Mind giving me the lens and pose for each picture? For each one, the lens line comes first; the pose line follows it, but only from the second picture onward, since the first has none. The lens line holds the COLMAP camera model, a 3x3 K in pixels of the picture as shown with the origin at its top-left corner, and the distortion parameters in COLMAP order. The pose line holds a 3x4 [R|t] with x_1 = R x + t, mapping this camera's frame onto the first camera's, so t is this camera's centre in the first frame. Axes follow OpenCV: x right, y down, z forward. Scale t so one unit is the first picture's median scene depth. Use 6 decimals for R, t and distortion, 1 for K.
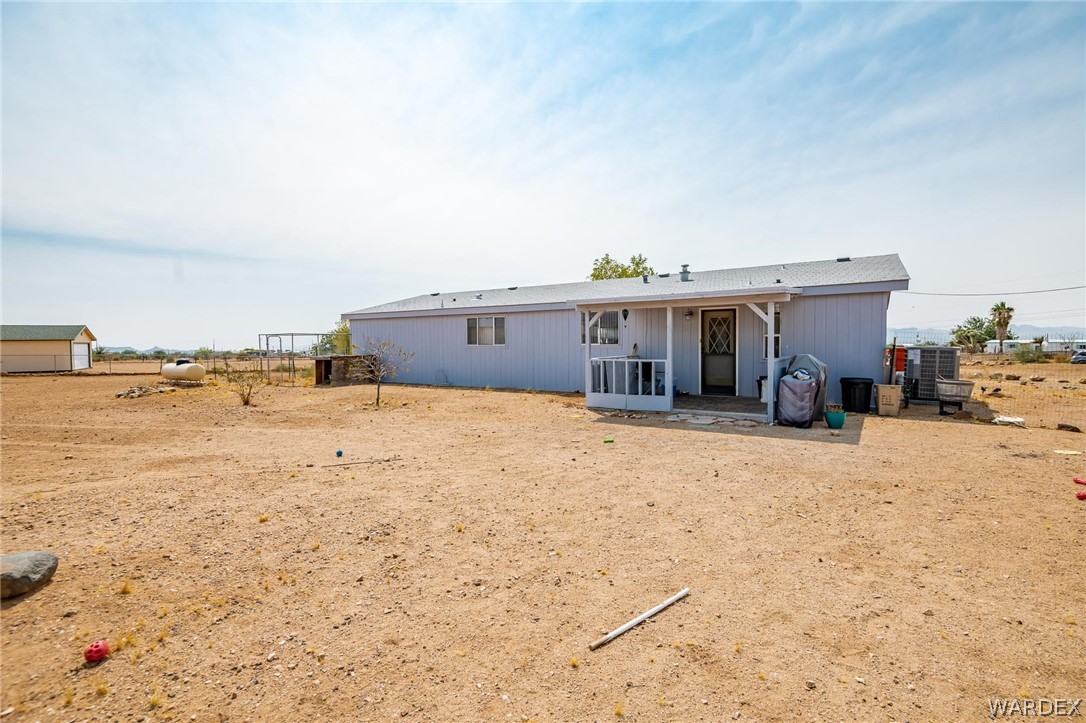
lens RADIAL K [[493.4, 0, 546.6], [0, 493.4, 364.1], [0, 0, 1]] dist [0.035319, -0.022451]
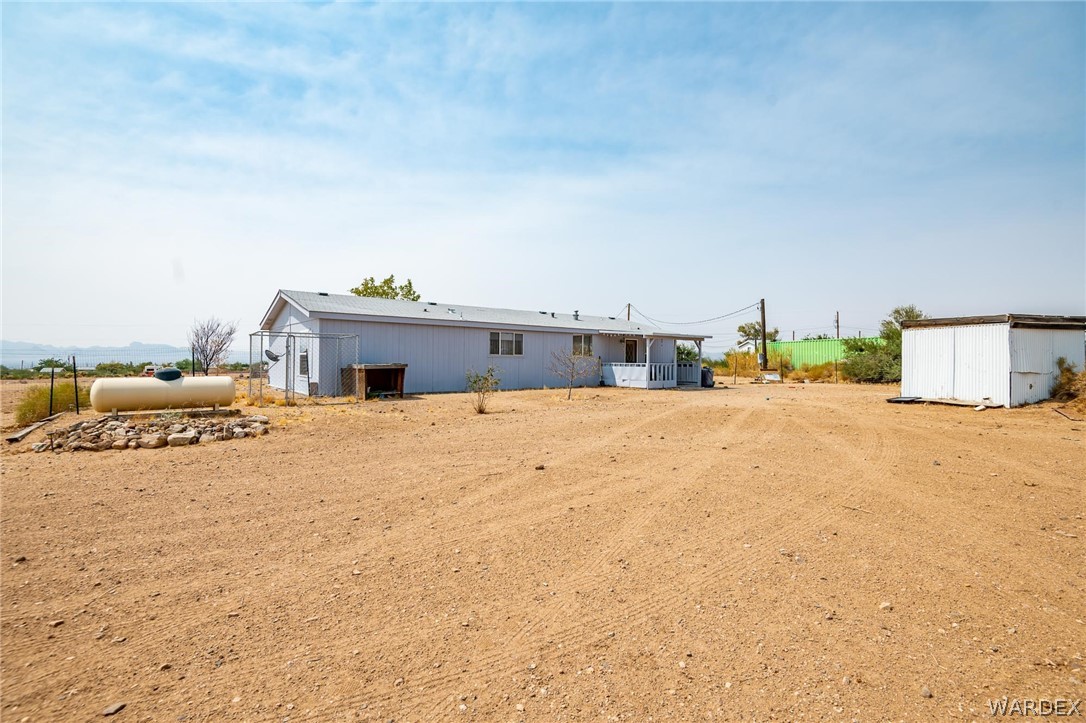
lens RADIAL K [[493.4, 0, 546.6], [0, 493.4, 364.1], [0, 0, 1]] dist [0.035319, -0.022451]
pose [[0.336844, 0.006395, 0.941539, -1.222463], [0.032699, 0.999294, -0.018486, 0.008945], [-0.940993, 0.037014, 0.336397, 0.490197]]
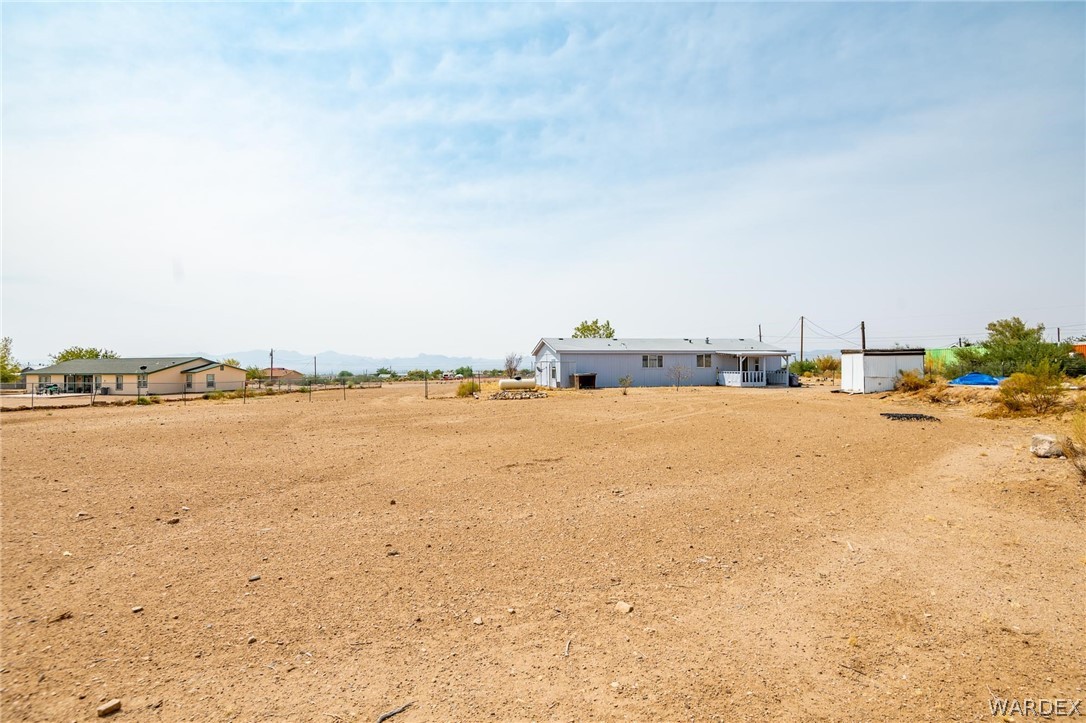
lens RADIAL K [[493.4, 0, 546.6], [0, 493.4, 364.1], [0, 0, 1]] dist [0.035319, -0.022451]
pose [[0.709356, 0.007312, 0.704812, -2.010732], [0.031707, 0.998603, -0.042271, 0.023460], [-0.704137, 0.052333, 0.708133, -0.242387]]
